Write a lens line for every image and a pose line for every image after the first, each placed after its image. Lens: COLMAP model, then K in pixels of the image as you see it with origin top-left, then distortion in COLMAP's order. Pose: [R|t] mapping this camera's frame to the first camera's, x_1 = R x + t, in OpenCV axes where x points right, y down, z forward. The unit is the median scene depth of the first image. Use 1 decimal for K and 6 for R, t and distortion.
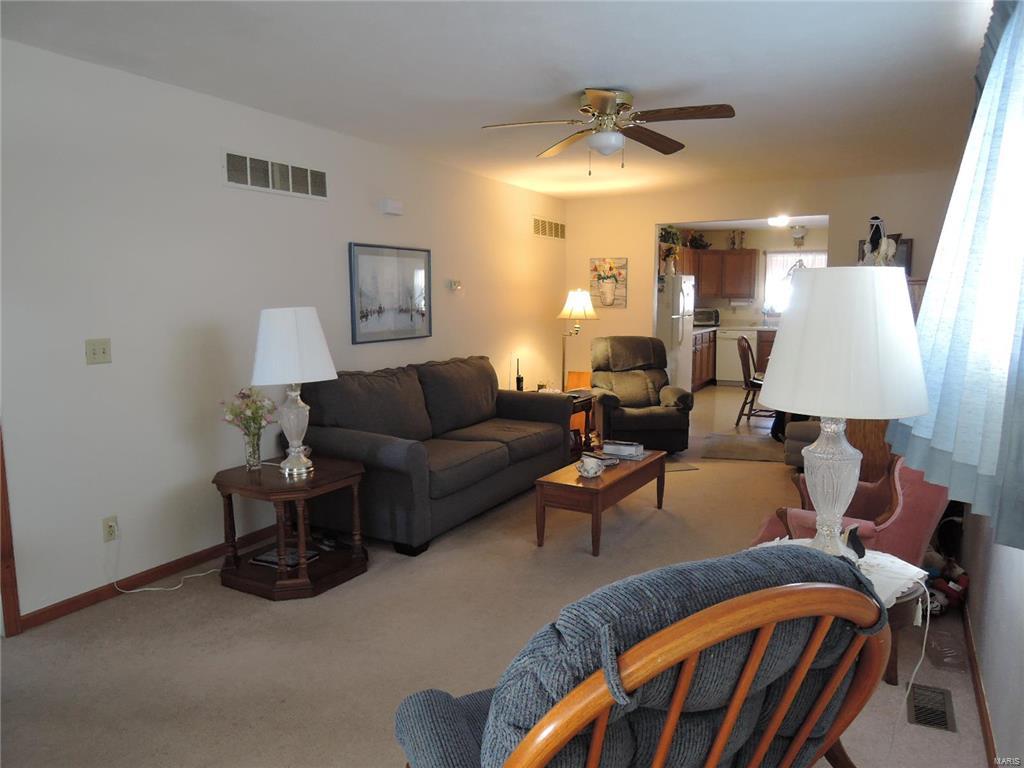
lens RADIAL K [[733.2, 0, 512.0], [0, 733.2, 384.0], [0, 0, 1]] dist [-0.012260, 0.002937]
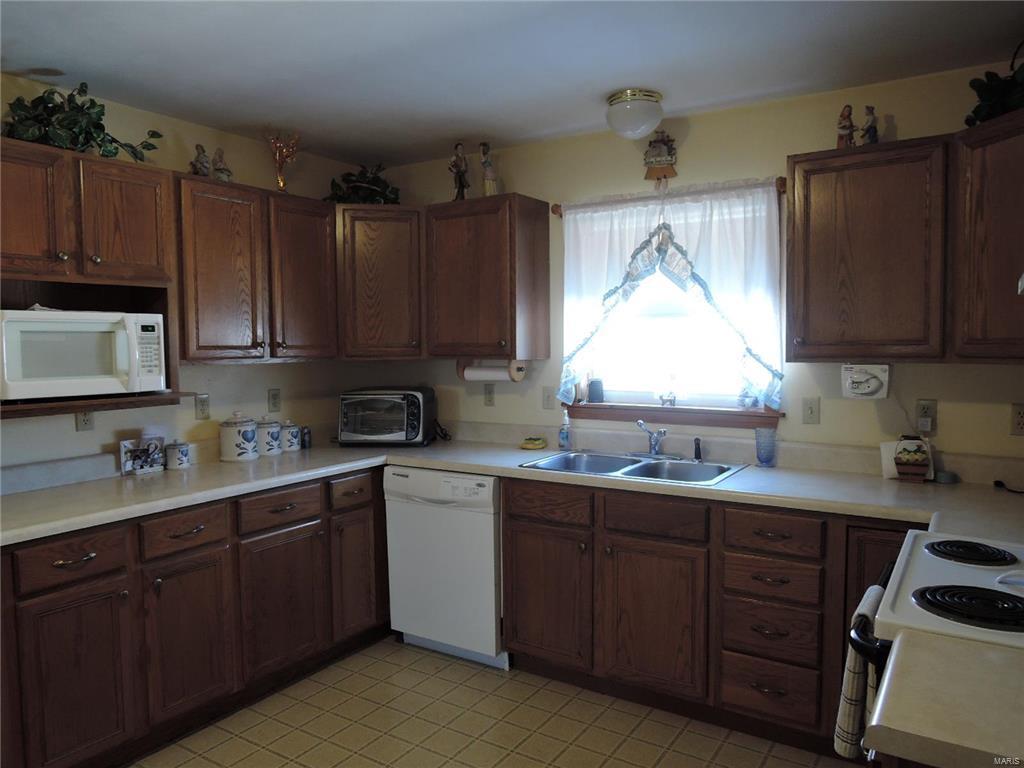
lens RADIAL K [[733.2, 0, 512.0], [0, 733.2, 384.0], [0, 0, 1]] dist [-0.012260, 0.002937]
pose [[0.994998, -0.000594, -0.099889, 0.357115], [-0.005233, 0.998299, -0.058066, -0.088835], [0.099754, 0.058298, 0.993303, 0.699860]]
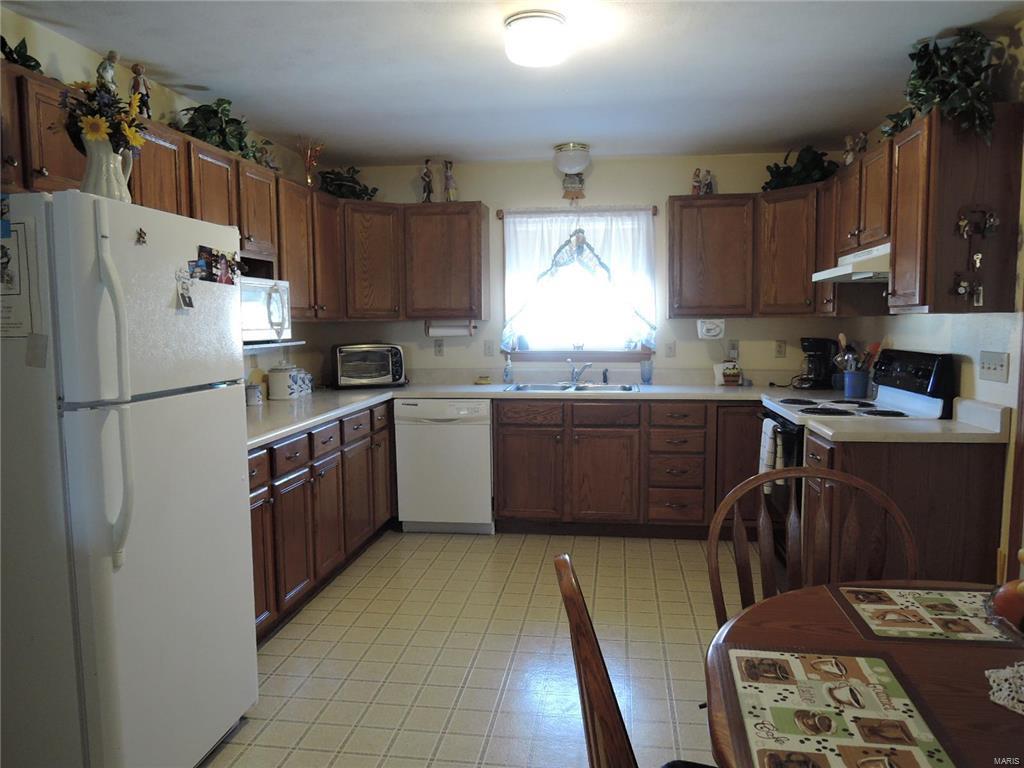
lens RADIAL K [[733.2, 0, 512.0], [0, 733.2, 384.0], [0, 0, 1]] dist [-0.012260, 0.002937]
pose [[0.943021, -0.035422, 0.330842, 0.205814], [0.045172, 0.998741, -0.021827, -0.069346], [-0.329653, 0.035528, 0.943434, 0.594899]]
